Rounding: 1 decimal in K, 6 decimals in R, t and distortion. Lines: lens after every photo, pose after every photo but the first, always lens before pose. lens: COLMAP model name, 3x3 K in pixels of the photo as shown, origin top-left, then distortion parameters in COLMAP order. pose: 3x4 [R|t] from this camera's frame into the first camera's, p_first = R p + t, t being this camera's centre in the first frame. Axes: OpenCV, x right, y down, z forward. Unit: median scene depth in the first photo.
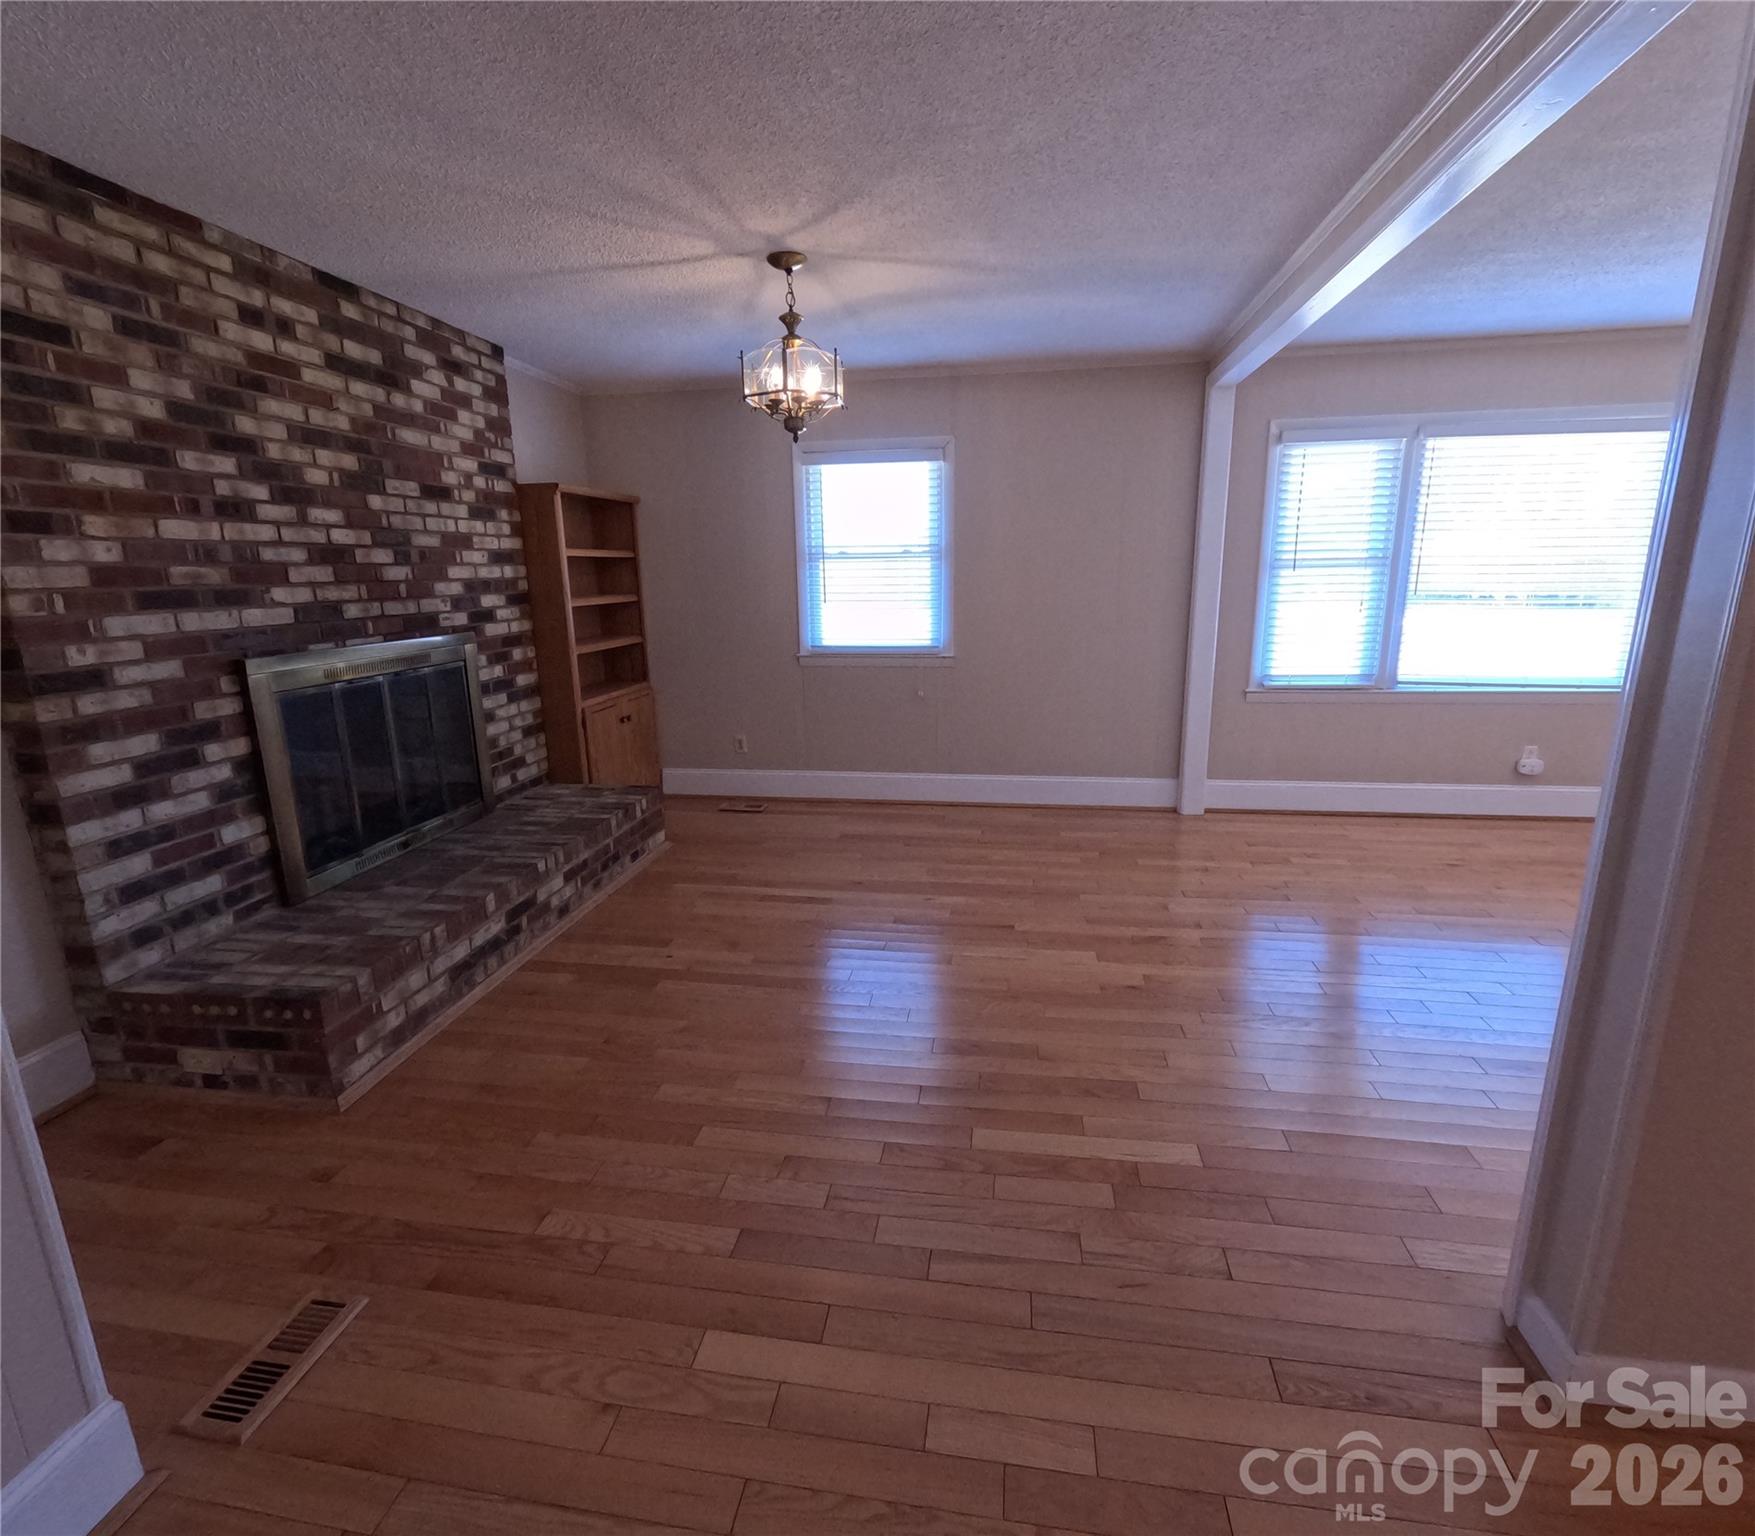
lens RADIAL K [[839.3, 0, 877.5], [0, 839.3, 768.0], [0, 0, 1]] dist [-0.000902, 0.001207]
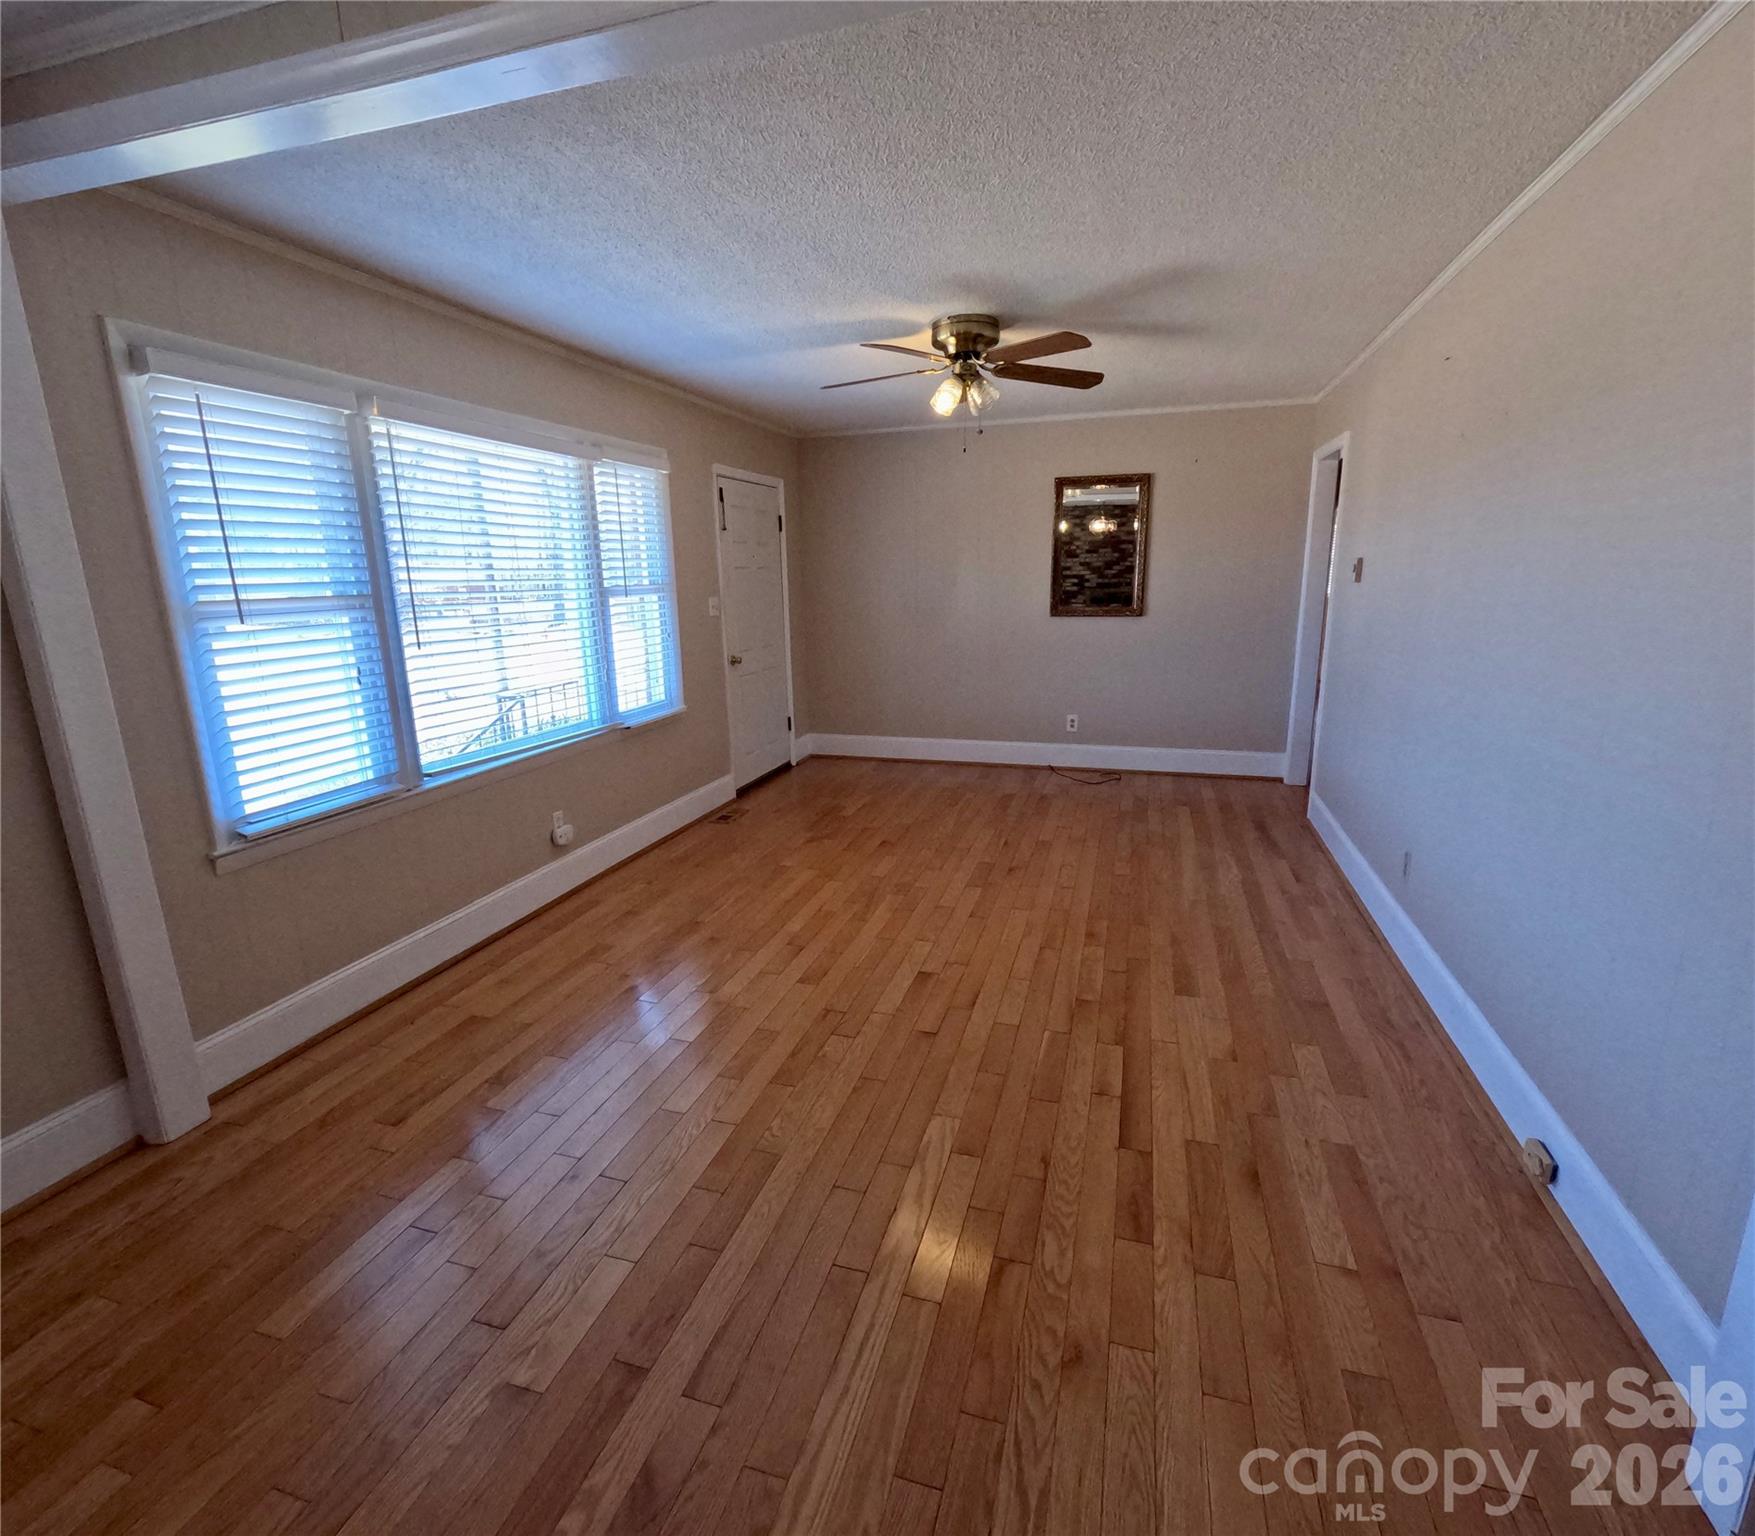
lens RADIAL K [[839.3, 0, 877.5], [0, 839.3, 768.0], [0, 0, 1]] dist [-0.000902, 0.001207]
pose [[0.136091, -0.217835, 0.966451, 0.014989], [0.242390, 0.953199, 0.180716, -0.225330], [-0.960587, 0.209664, 0.182523, 0.822510]]
